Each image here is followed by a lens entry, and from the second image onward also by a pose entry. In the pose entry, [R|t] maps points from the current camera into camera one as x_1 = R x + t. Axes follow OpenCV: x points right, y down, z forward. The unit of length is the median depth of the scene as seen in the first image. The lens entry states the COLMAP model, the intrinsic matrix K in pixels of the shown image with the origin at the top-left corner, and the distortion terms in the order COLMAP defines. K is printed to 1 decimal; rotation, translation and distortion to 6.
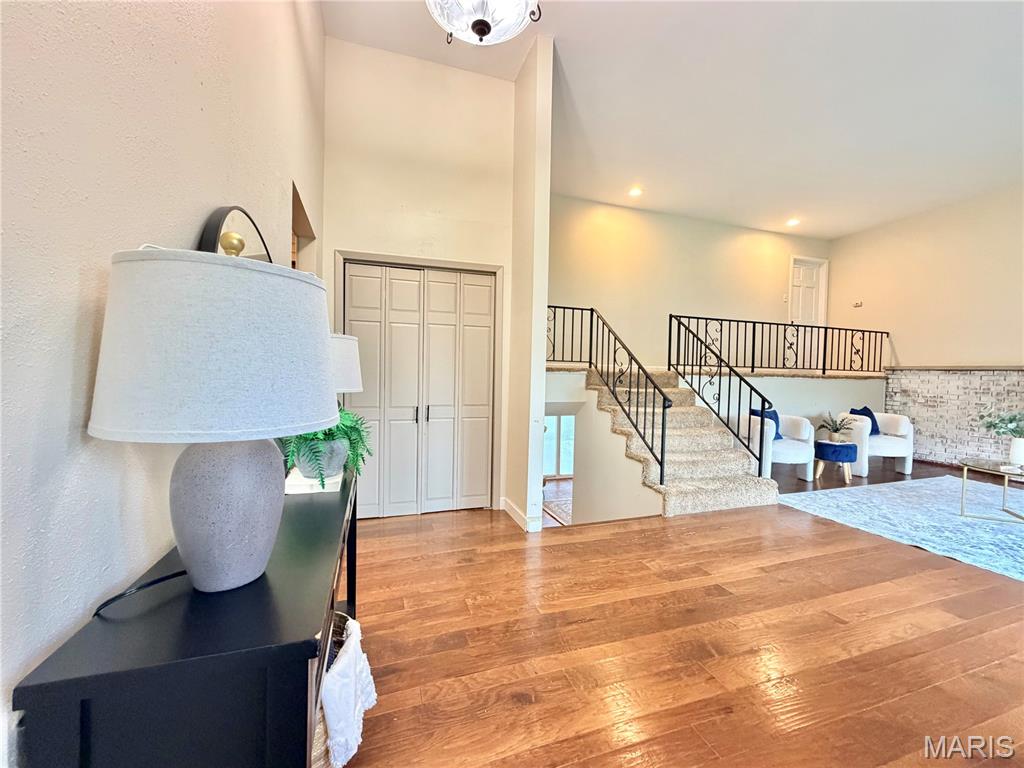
lens RADIAL K [[407.9, 0, 508.3], [0, 407.9, 383.9], [0, 0, 1]] dist [0.000451, 0.000245]
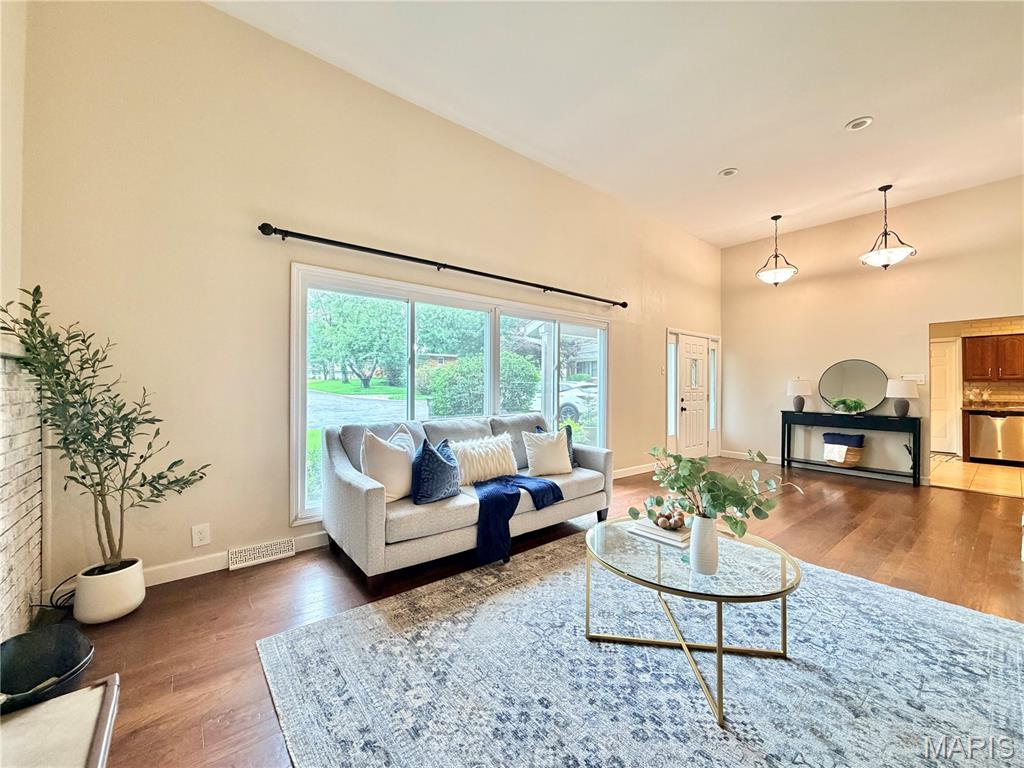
lens RADIAL K [[407.9, 0, 509.4], [0, 407.9, 384.1], [0, 0, 1]] dist [0.000451, 0.000245]
pose [[-0.935863, -0.024674, -0.351499, 1.097811], [-0.031877, 0.999383, 0.014717, -0.010440], [0.350920, 0.024977, -0.936072, 0.912784]]
